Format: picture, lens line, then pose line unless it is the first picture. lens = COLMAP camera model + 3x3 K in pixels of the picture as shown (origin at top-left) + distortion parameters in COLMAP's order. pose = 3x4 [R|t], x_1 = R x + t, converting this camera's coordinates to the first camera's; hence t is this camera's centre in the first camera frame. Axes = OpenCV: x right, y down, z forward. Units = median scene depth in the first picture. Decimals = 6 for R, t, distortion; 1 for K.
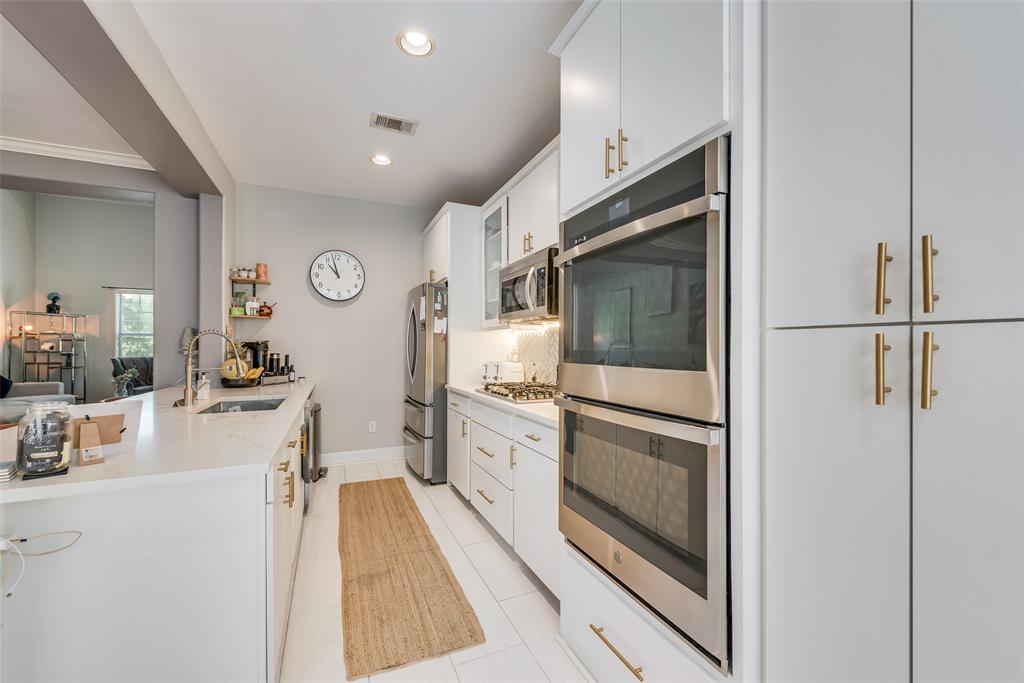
lens RADIAL K [[403.0, 0, 512.2], [0, 403.0, 346.3], [0, 0, 1]] dist [0.012320, -0.003624]
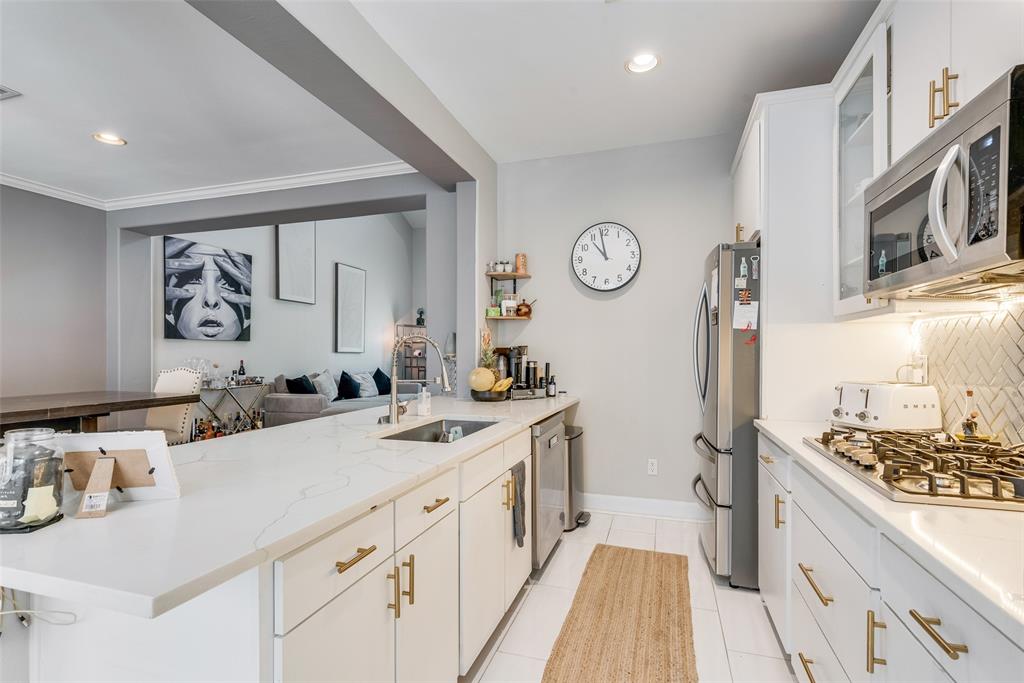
lens RADIAL K [[480.8, 0, 509.2], [0, 480.8, 354.4], [0, 0, 1]] dist [0.007322, -0.002620]
pose [[0.744661, 0.000013, -0.667443, 0.029438], [0.003740, 0.999984, 0.004192, -0.000543], [0.667433, -0.005618, 0.744649, 0.260881]]
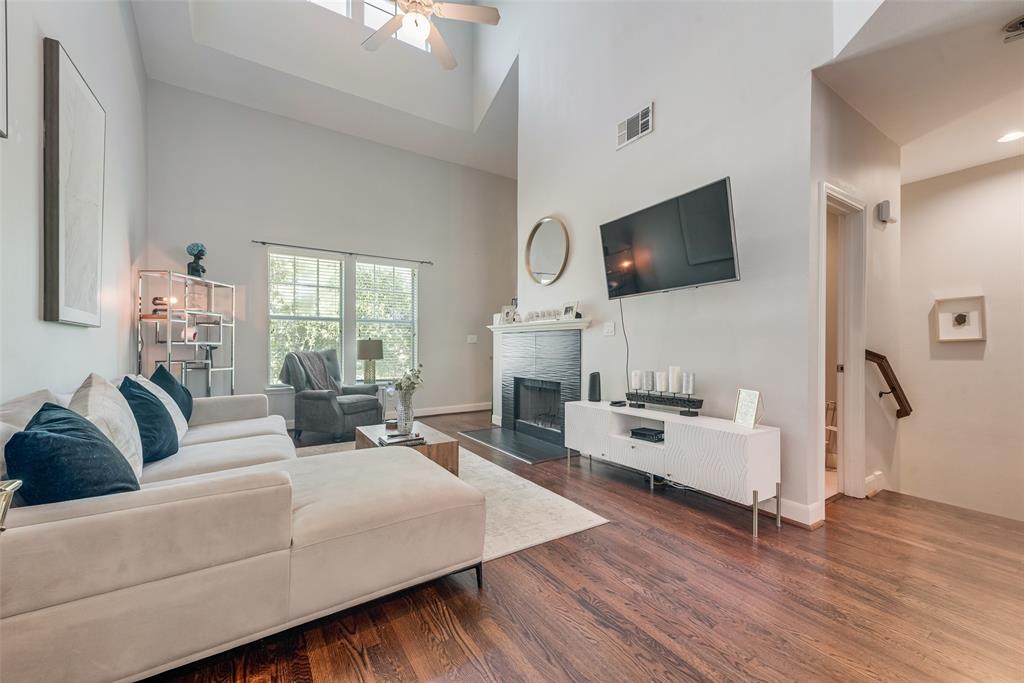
lens RADIAL K [[403.0, 0, 519.2], [0, 403.0, 345.1], [0, 0, 1]] dist [0.012320, -0.003624]
pose [[0.987082, 0.000610, 0.160213, -1.660593], [-0.001169, 0.999994, 0.003394, 0.032120], [-0.160210, -0.003538, 0.987077, 0.736827]]
